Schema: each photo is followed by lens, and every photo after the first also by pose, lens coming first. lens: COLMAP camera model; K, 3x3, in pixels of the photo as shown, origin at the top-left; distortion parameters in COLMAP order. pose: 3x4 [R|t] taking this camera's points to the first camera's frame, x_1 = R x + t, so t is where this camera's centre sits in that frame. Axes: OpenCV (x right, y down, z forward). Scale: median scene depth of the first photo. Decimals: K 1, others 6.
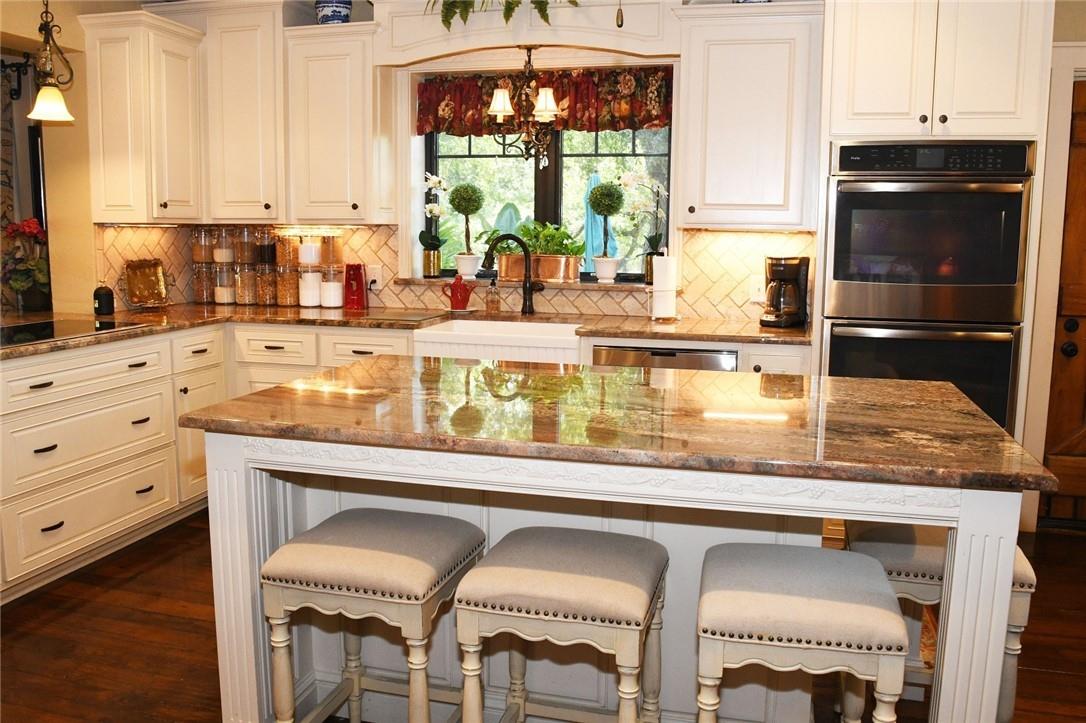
lens RADIAL K [[885.5, 0, 547.3], [0, 885.5, 360.1], [0, 0, 1]] dist [-0.134940, 0.128785]
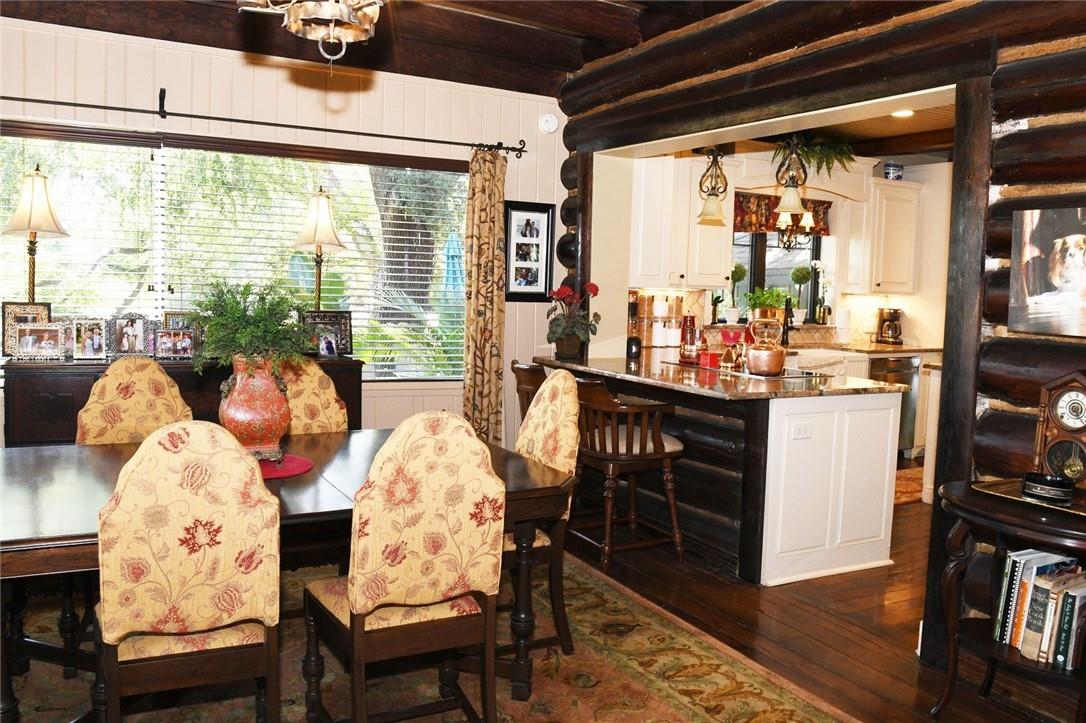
lens RADIAL K [[885.5, 0, 547.3], [0, 885.5, 360.1], [0, 0, 1]] dist [-0.134940, 0.128785]
pose [[0.733756, -0.050394, 0.677542, -1.372718], [0.077824, 0.996916, -0.010133, -0.039669], [-0.674941, 0.060164, 0.735414, 0.096374]]
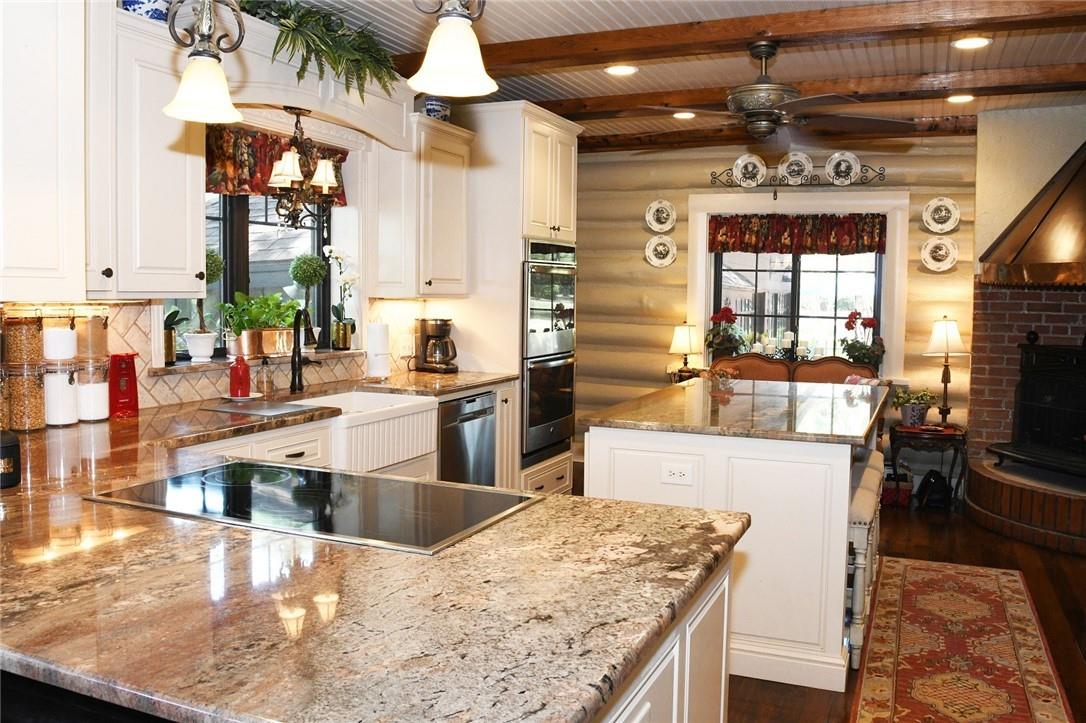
lens RADIAL K [[885.5, 0, 547.3], [0, 885.5, 360.1], [0, 0, 1]] dist [-0.134940, 0.128785]
pose [[0.148444, -0.081705, 0.985540, -0.856537], [0.134284, 0.989016, 0.061767, -0.100851], [-0.979761, 0.123174, 0.157785, 0.552390]]
